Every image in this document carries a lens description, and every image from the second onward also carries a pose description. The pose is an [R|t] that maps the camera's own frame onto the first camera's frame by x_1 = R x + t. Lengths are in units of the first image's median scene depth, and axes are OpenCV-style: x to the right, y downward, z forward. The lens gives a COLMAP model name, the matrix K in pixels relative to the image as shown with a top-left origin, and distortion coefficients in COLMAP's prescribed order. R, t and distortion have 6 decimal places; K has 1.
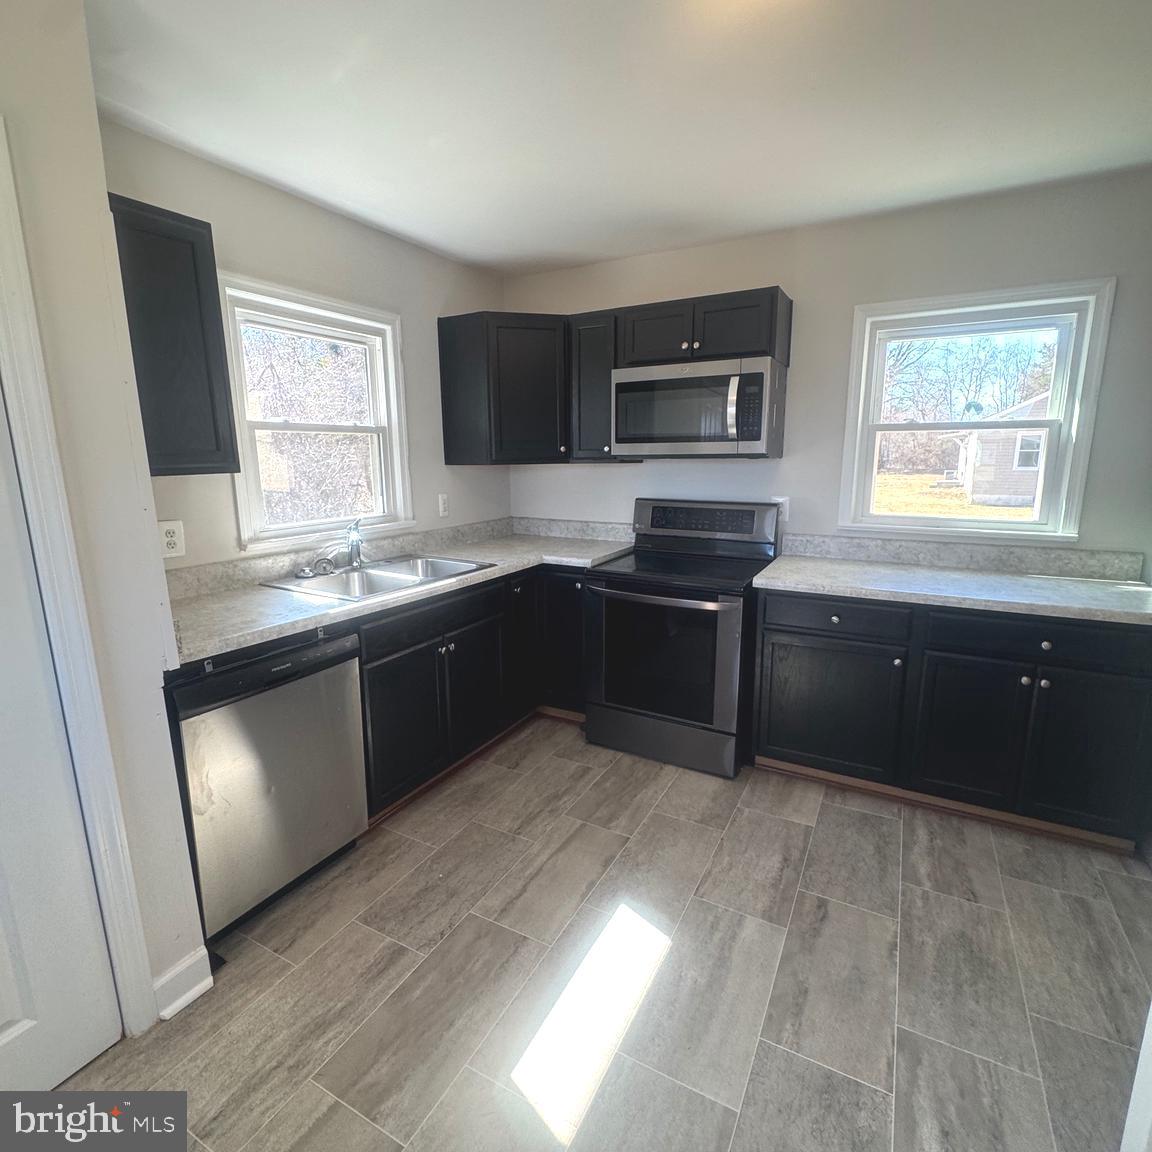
lens RADIAL K [[611.4, 0, 575.2], [0, 611.4, 574.0], [0, 0, 1]] dist [-0.003243, 0.000078]
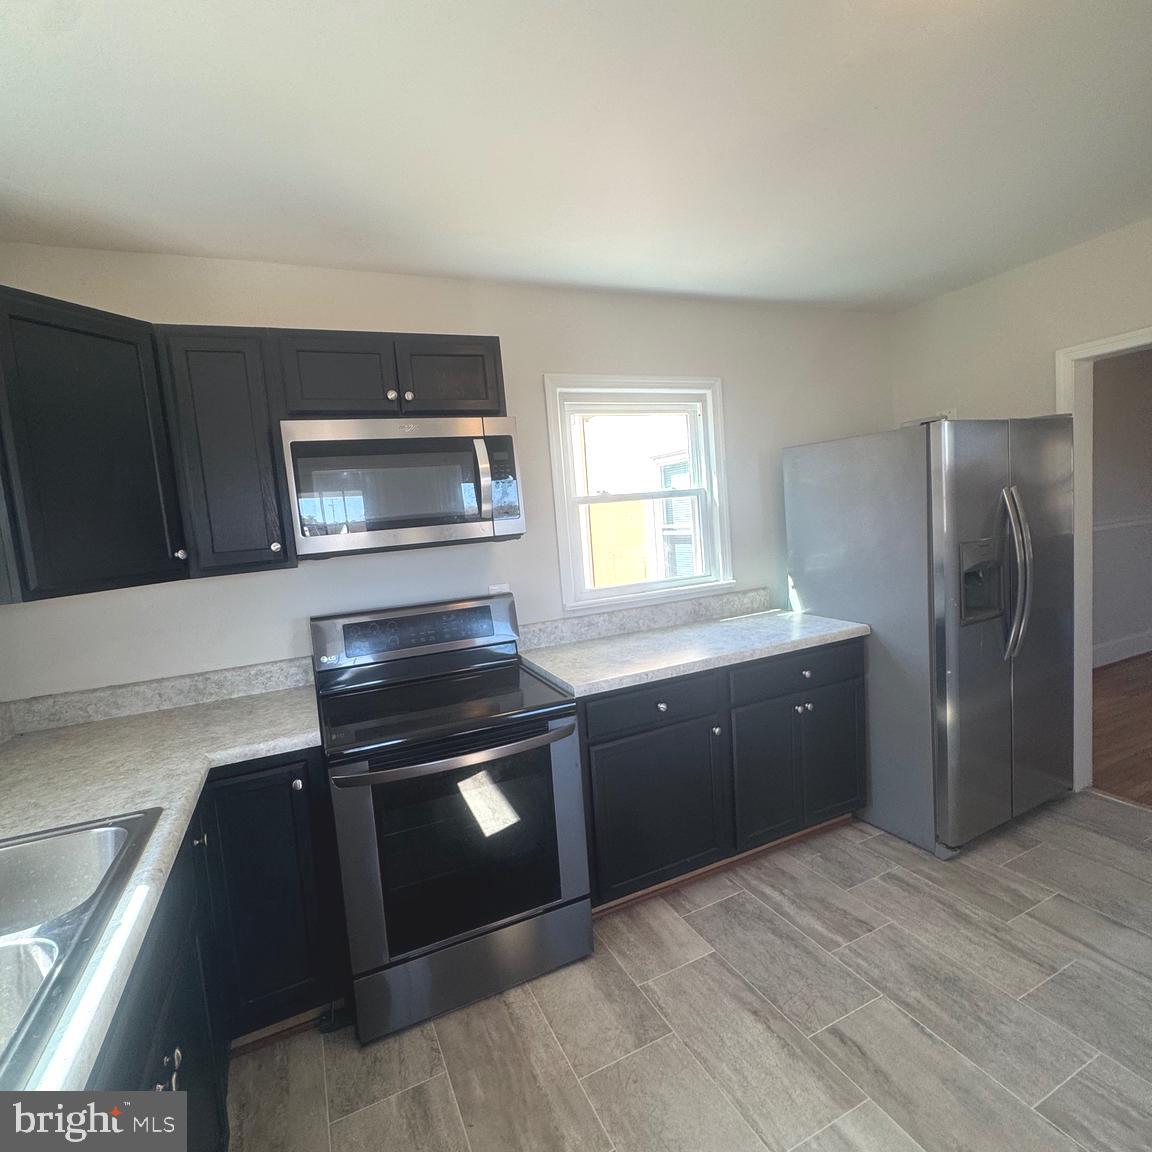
lens RADIAL K [[611.4, 0, 579.4], [0, 611.4, 575.5], [0, 0, 1]] dist [-0.003243, 0.000078]
pose [[0.592779, -0.119794, 0.796406, -0.303445], [0.231586, 0.972464, -0.026097, -0.106435], [-0.771350, 0.199906, 0.604199, 0.473013]]
